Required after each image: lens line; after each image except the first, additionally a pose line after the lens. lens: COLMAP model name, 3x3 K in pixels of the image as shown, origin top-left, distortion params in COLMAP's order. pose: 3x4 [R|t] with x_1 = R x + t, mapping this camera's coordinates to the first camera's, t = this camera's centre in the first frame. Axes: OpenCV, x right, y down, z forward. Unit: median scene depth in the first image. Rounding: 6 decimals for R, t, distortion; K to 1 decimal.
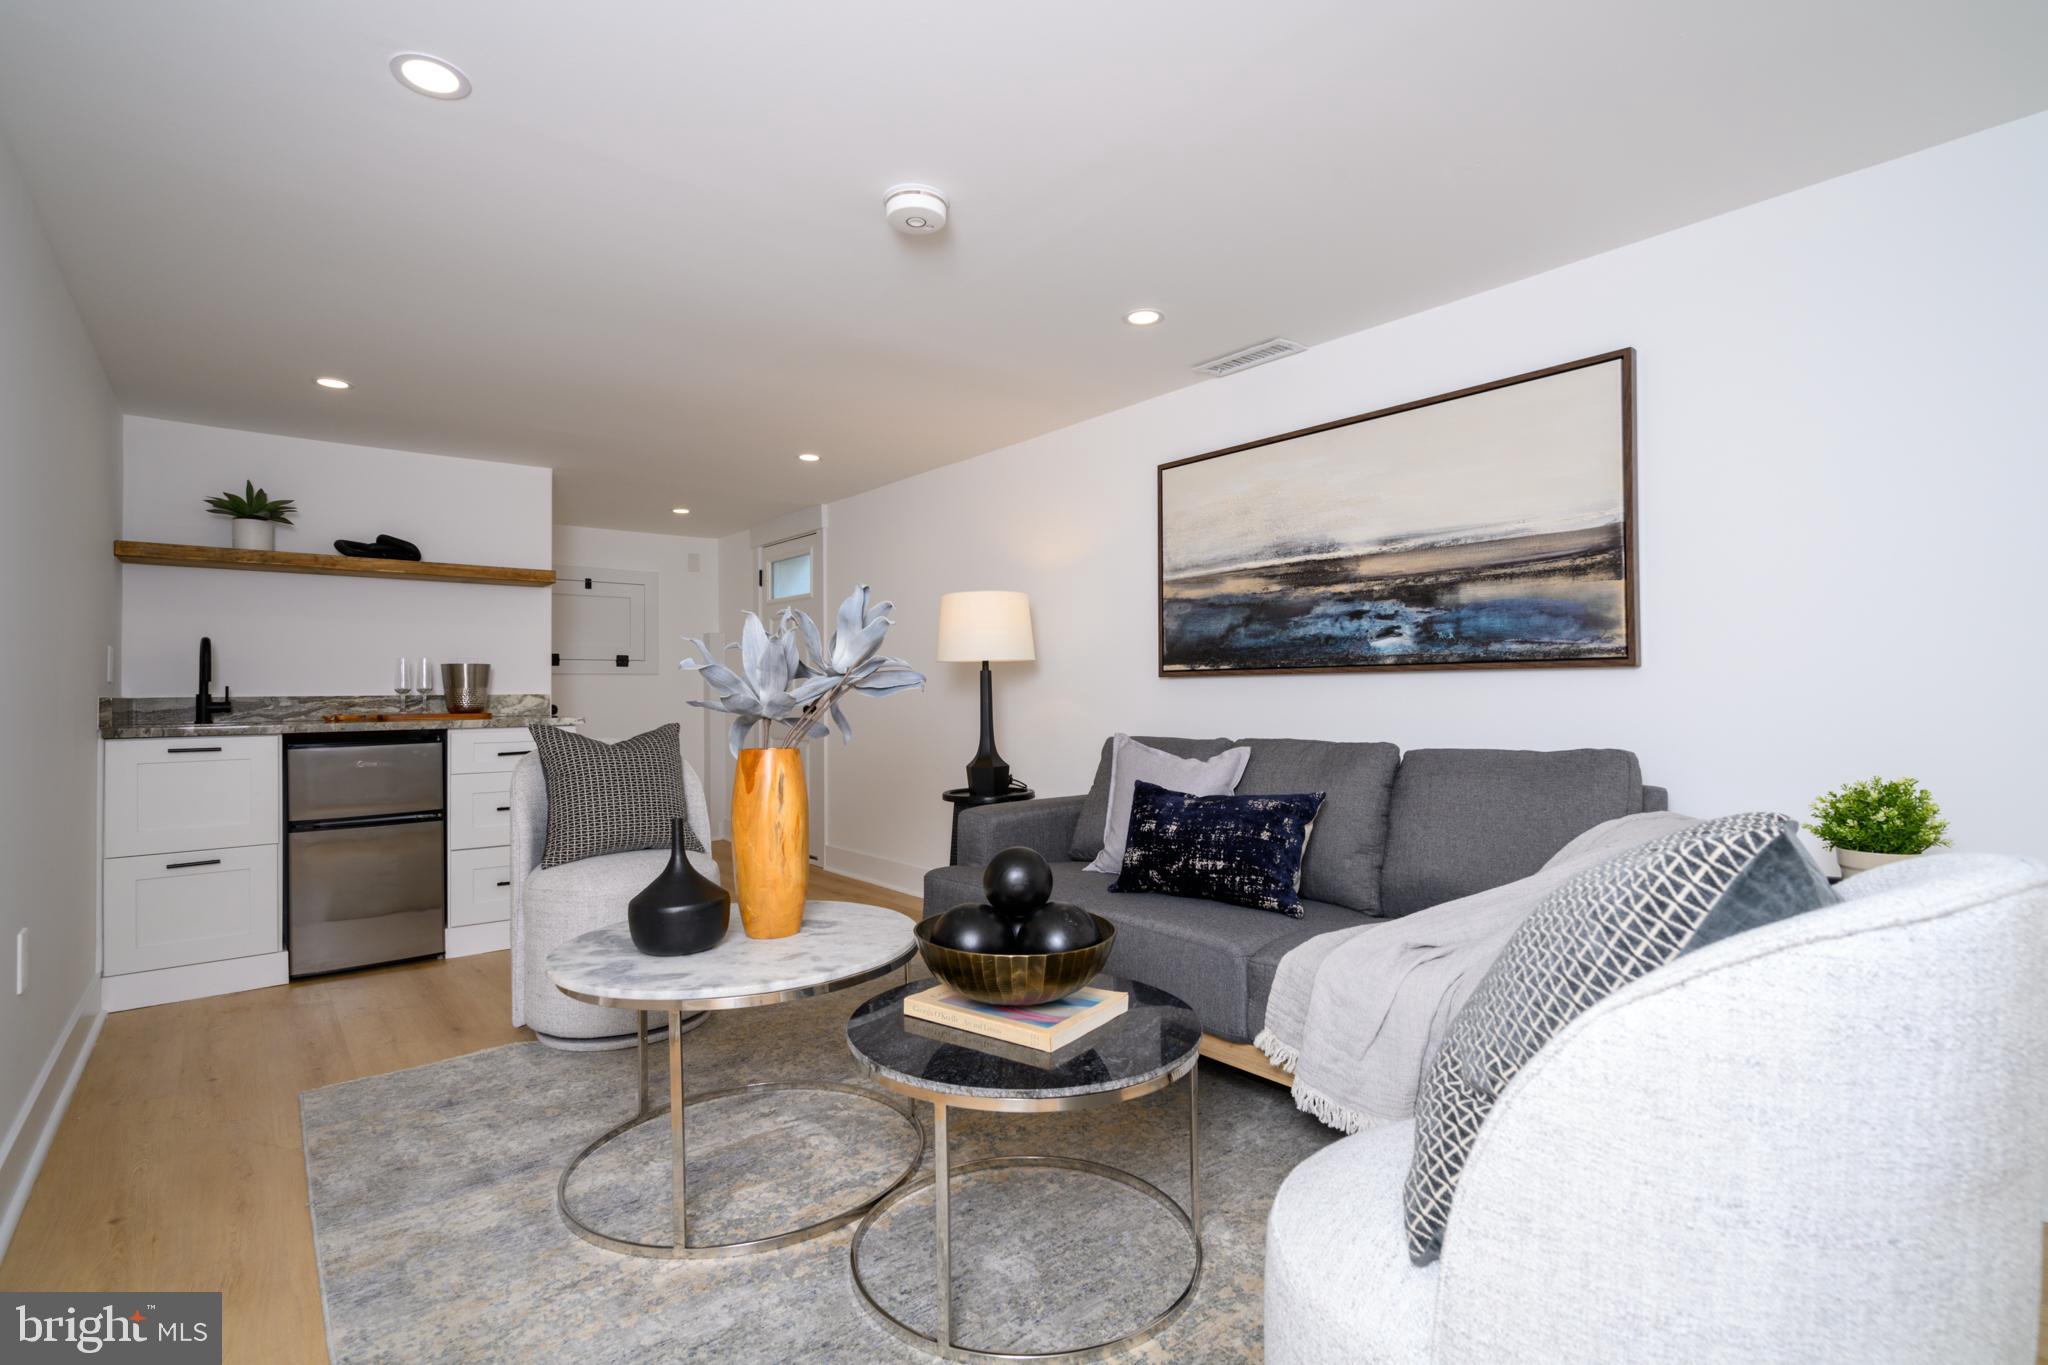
lens RADIAL K [[977.1, 0, 1034.3], [0, 977.1, 692.5], [0, 0, 1]] dist [-0.000057, 0.001624]
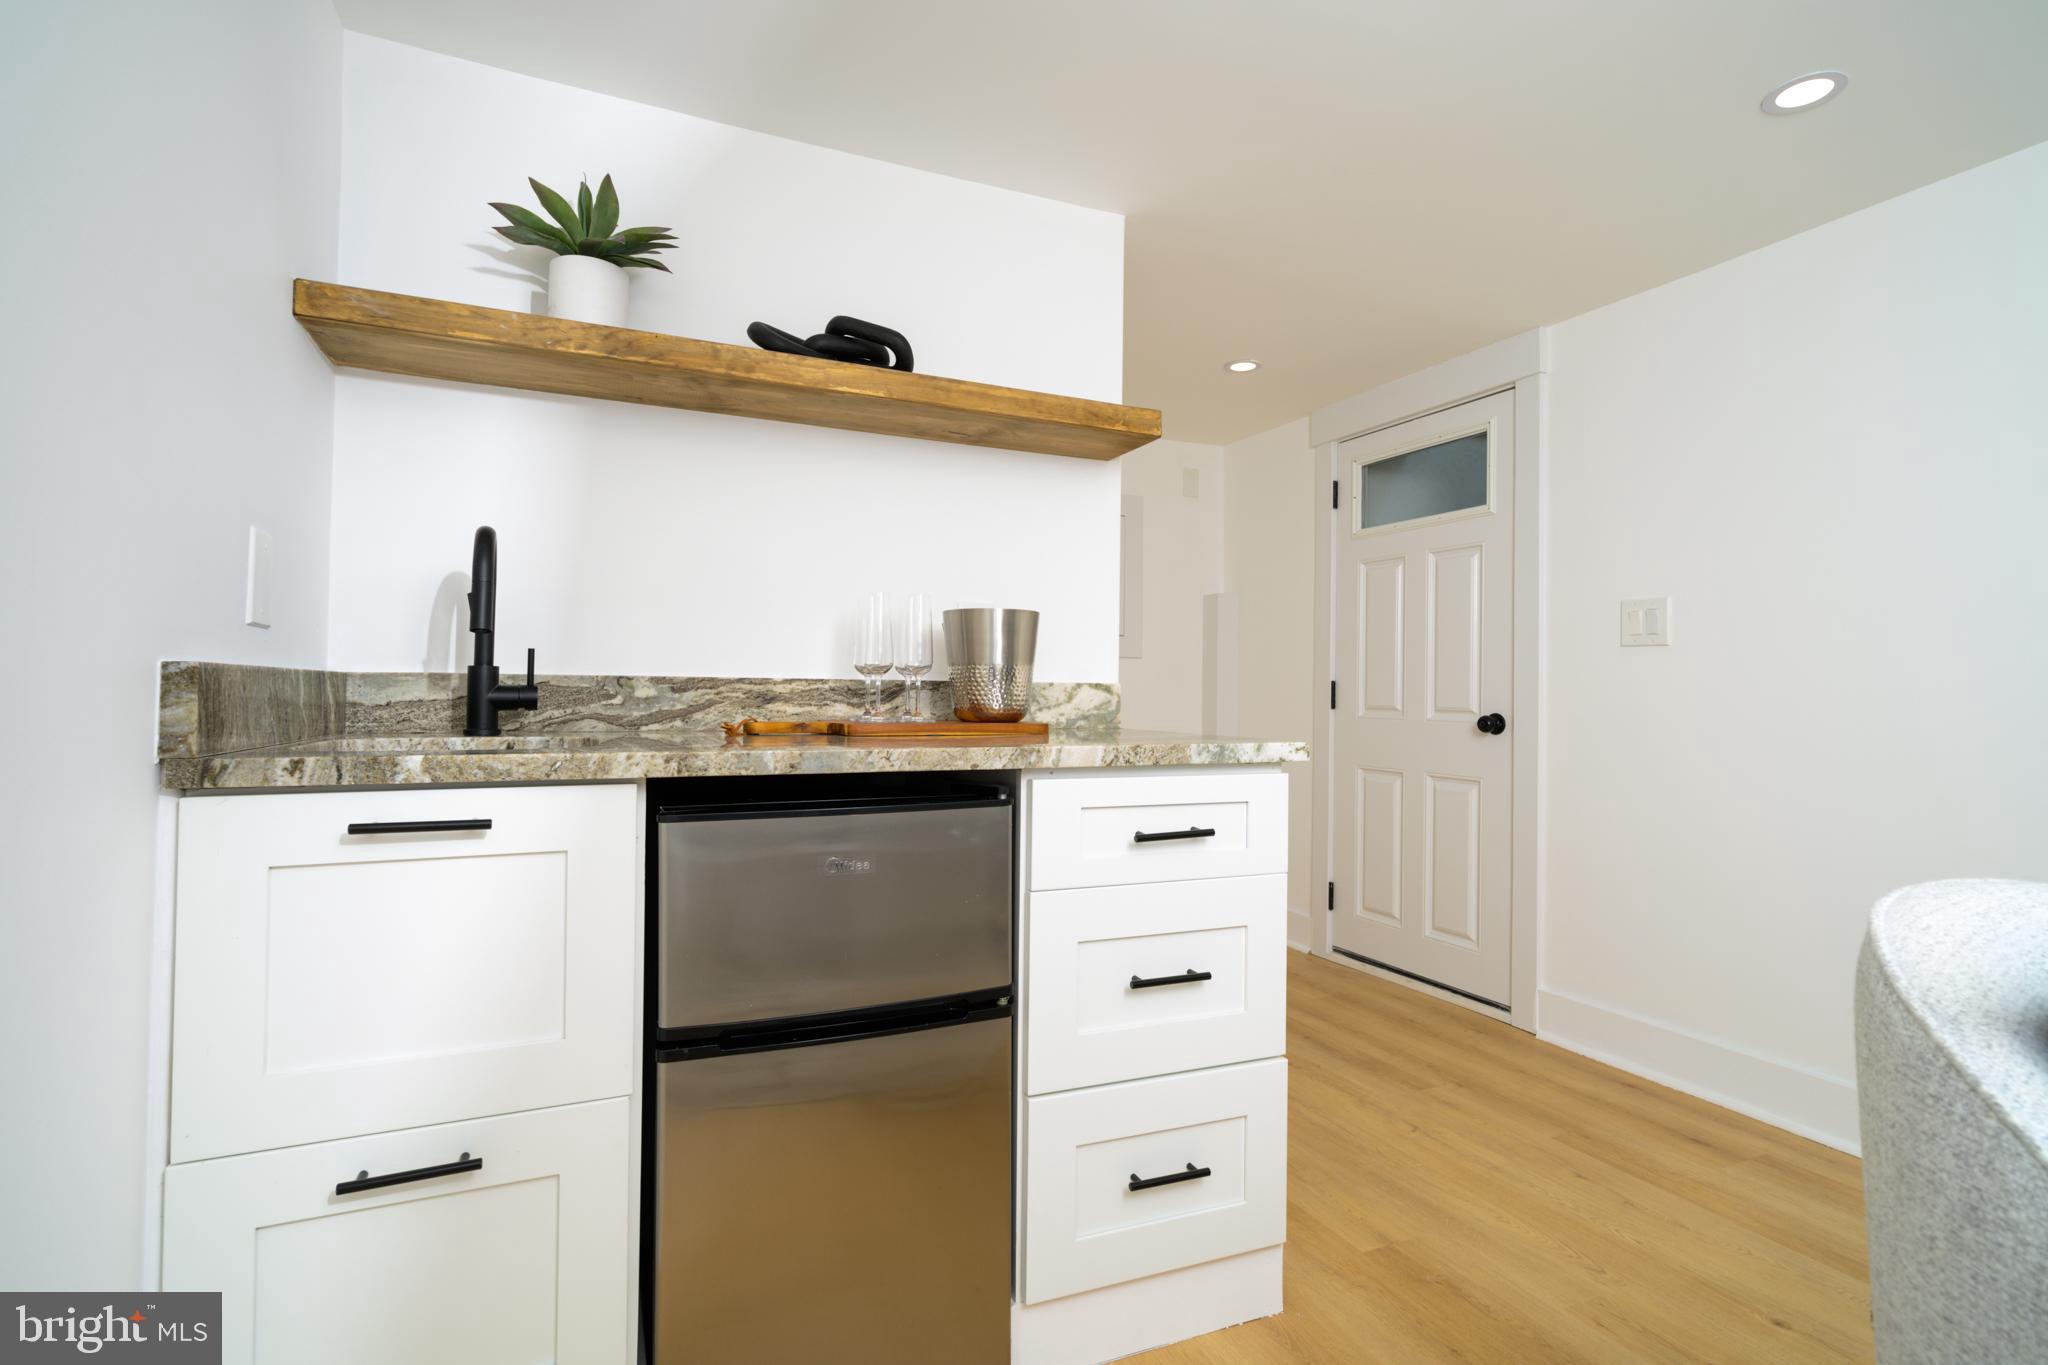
lens RADIAL K [[977.1, 0, 1025.0], [0, 977.1, 687.2], [0, 0, 1]] dist [-0.000057, 0.001624]
pose [[0.965887, 0.016709, -0.258426, -0.510923], [-0.018627, 0.999814, -0.004978, 0.008445], [0.258295, 0.009622, 0.966018, 0.649567]]
